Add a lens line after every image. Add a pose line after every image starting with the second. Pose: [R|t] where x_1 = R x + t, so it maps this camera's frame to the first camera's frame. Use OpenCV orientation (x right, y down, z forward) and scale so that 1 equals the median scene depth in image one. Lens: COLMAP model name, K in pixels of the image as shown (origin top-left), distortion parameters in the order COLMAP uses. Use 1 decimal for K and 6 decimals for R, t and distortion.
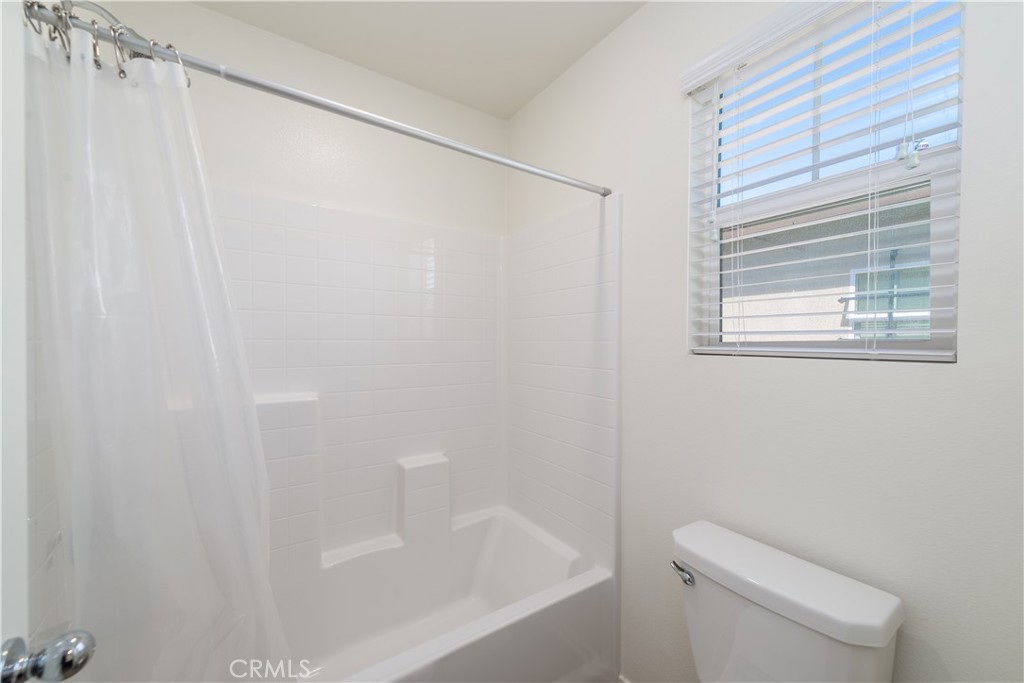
lens RADIAL K [[407.6, 0, 513.7], [0, 407.6, 345.3], [0, 0, 1]] dist [0.014437, -0.003568]
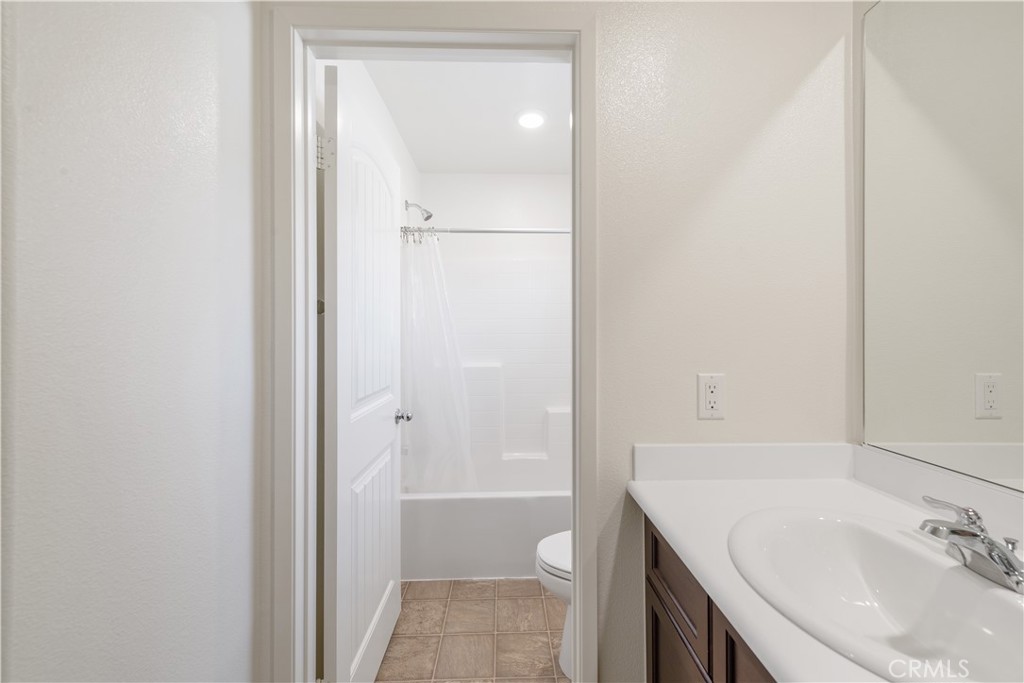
lens RADIAL K [[407.6, 0, 518.2], [0, 407.6, 335.4], [0, 0, 1]] dist [0.014437, -0.003568]
pose [[0.859062, -0.004127, -0.511855, 0.974236], [-0.001821, 0.999937, -0.011119, 0.026864], [0.511868, 0.010483, 0.859000, -0.972863]]
